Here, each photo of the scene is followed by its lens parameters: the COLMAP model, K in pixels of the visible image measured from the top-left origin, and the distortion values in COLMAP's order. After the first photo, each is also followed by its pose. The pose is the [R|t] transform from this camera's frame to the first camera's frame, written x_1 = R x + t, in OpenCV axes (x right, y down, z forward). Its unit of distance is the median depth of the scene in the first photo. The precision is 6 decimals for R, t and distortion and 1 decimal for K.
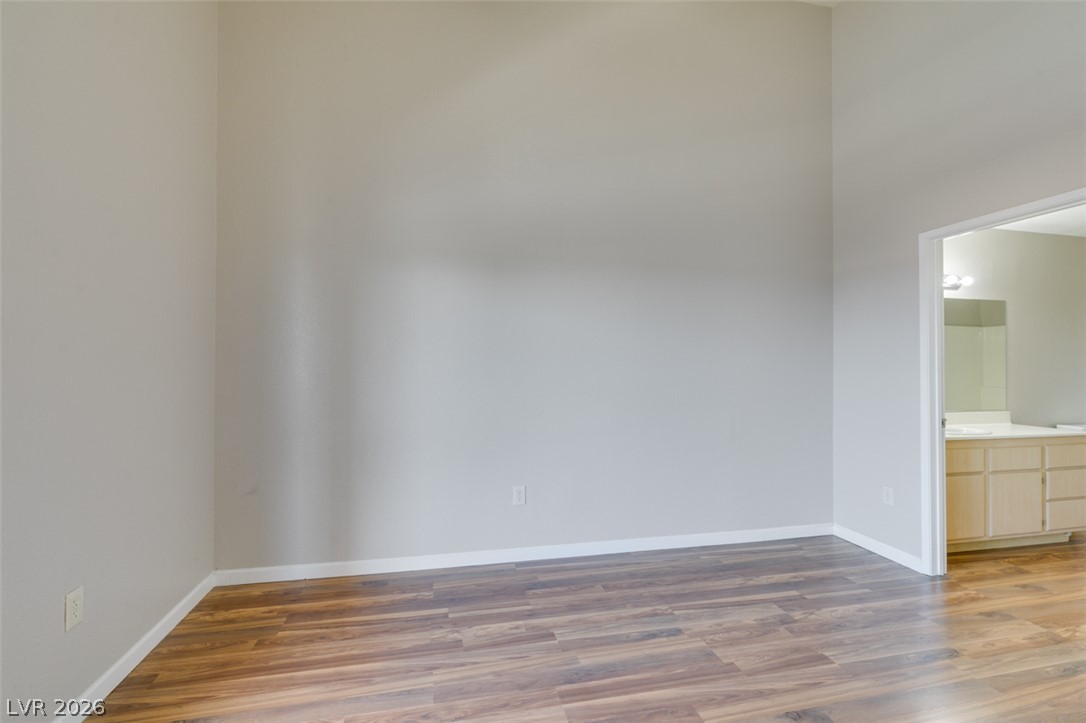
lens RADIAL K [[487.3, 0, 545.0], [0, 487.3, 358.6], [0, 0, 1]] dist [0.001882, -0.002202]
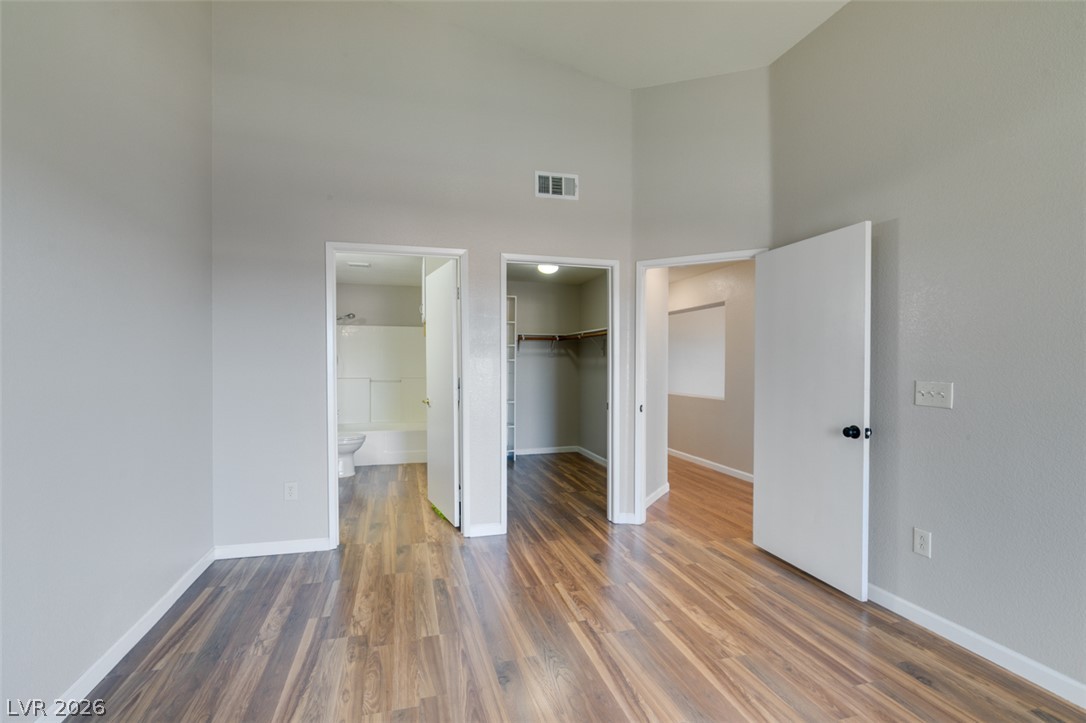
lens RADIAL K [[487.3, 0, 541.9], [0, 487.3, 362.1], [0, 0, 1]] dist [0.001882, -0.002202]
pose [[-0.053697, -0.003866, 0.998550, -0.429692], [-0.016341, 0.999862, 0.002992, 0.003499], [-0.998424, -0.016157, -0.053753, 0.706034]]
